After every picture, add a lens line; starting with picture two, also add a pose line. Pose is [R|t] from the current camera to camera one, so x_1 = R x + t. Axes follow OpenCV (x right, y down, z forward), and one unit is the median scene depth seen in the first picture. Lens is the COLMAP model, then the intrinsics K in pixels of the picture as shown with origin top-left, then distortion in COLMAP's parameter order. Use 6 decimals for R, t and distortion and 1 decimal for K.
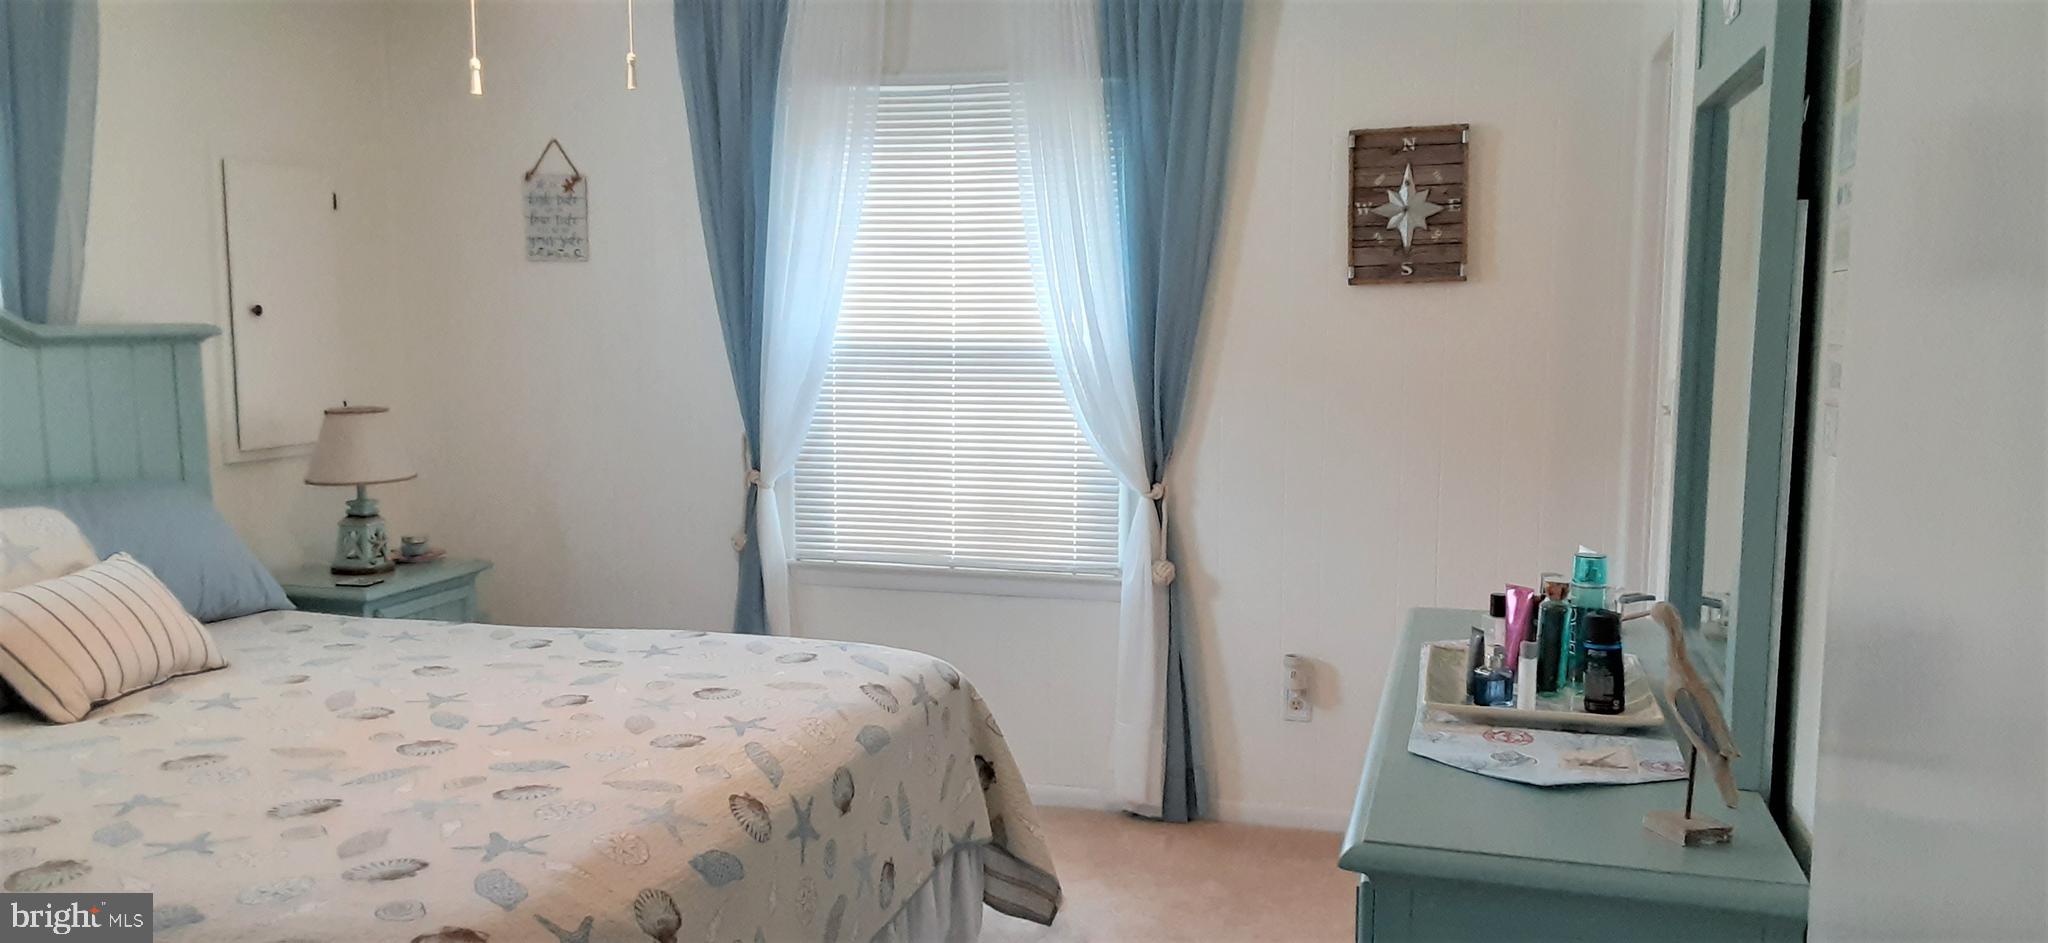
lens RADIAL K [[1647.5, 0, 1025.0], [0, 1647.5, 506.2], [0, 0, 1]] dist [0.131992, -0.206464]
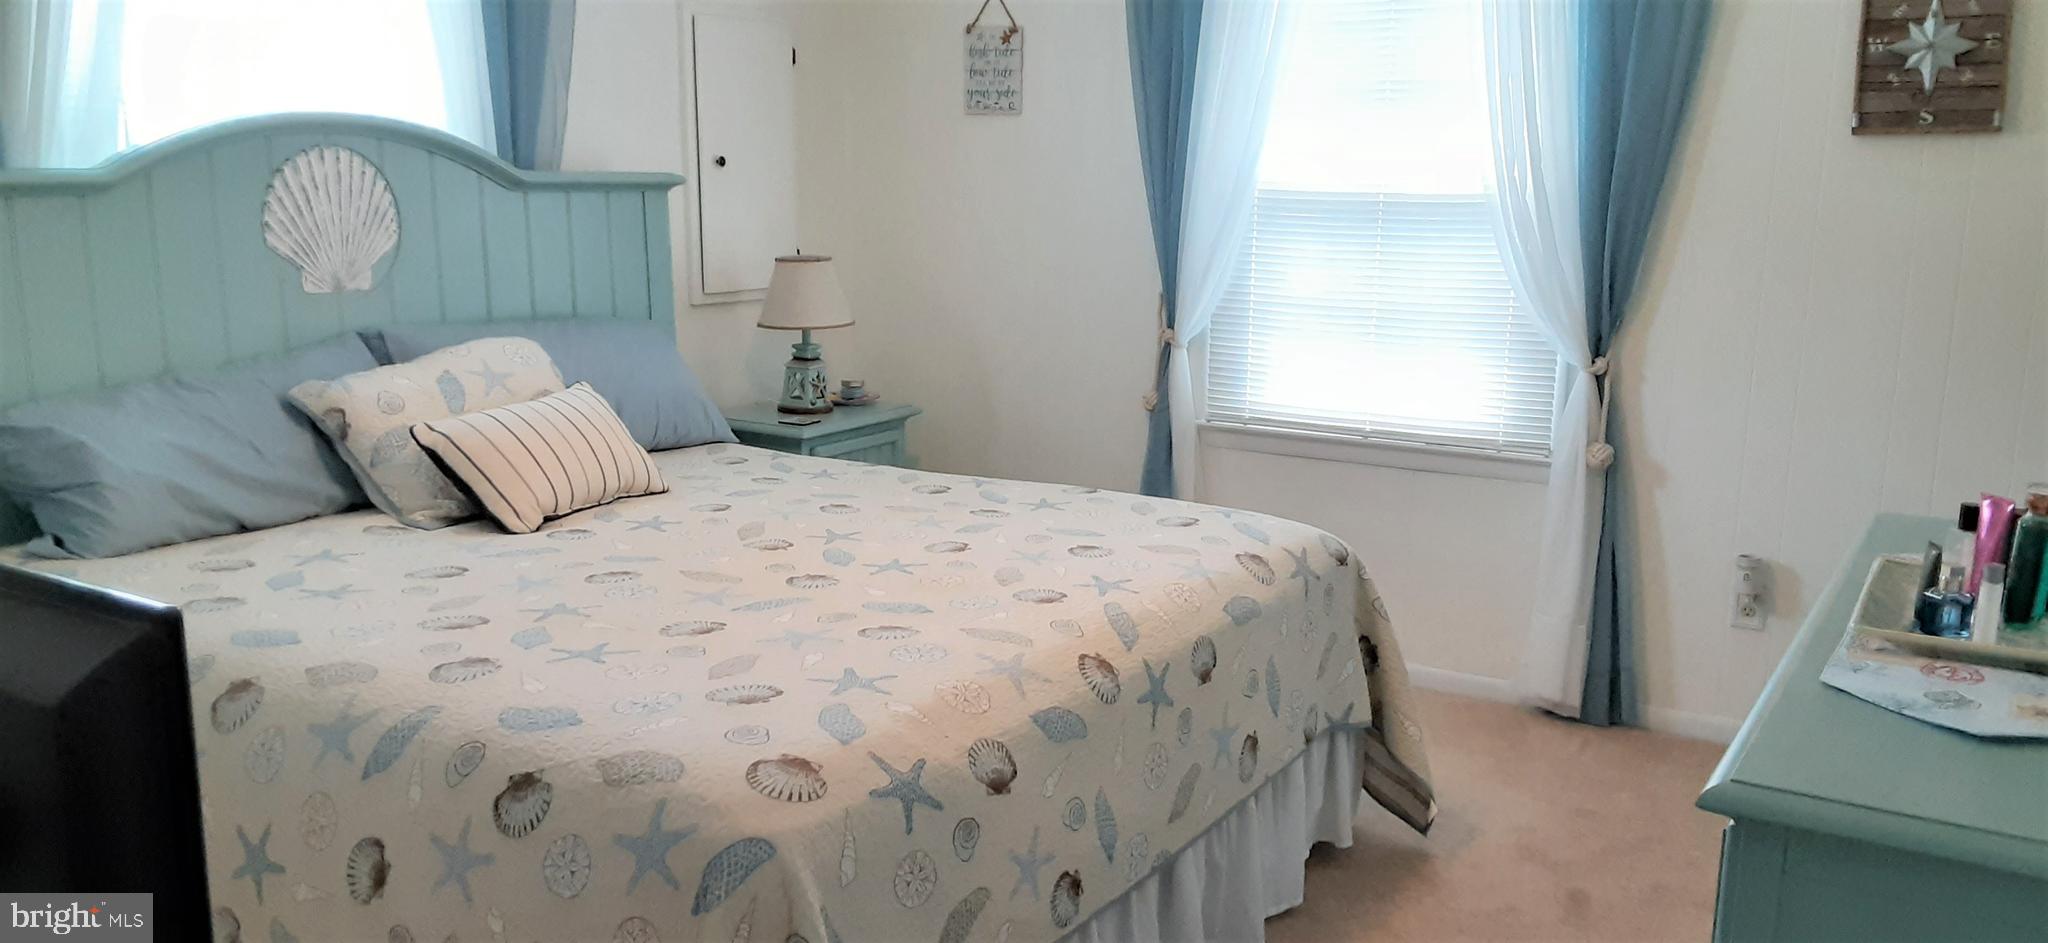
lens RADIAL K [[1633.9, 0, 1026.2], [0, 1633.9, 502.8], [0, 0, 1]] dist [0.130533, -0.196661]
pose [[0.959449, 0.065400, -0.274190, 0.038132], [-0.042728, 0.995216, 0.087864, -0.000904], [0.278625, -0.072586, 0.957653, 0.039046]]
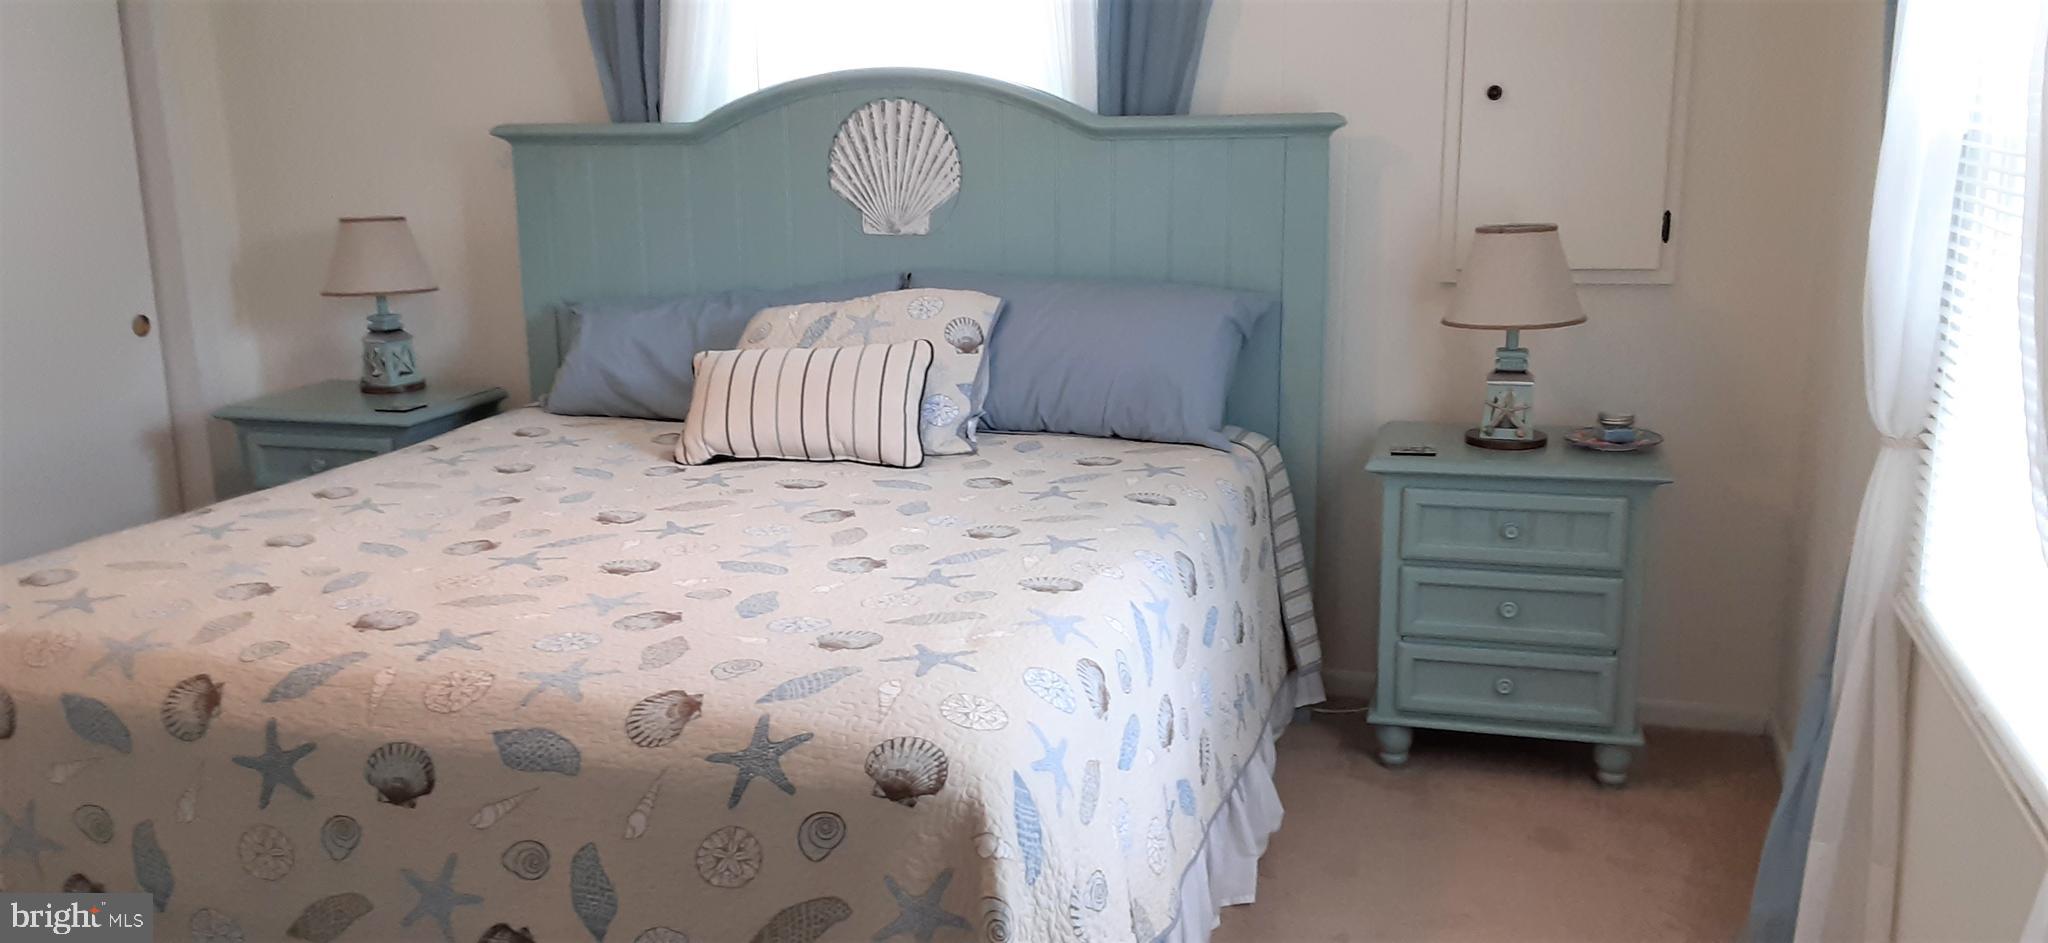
lens RADIAL K [[1633.9, 0, 1026.2], [0, 1633.9, 502.8], [0, 0, 1]] dist [0.130533, -0.196661]
pose [[-0.035030, 0.226794, -0.973313, 0.429342], [-0.103117, 0.967892, 0.229242, -0.103961], [0.994052, 0.108396, -0.010519, 0.982889]]
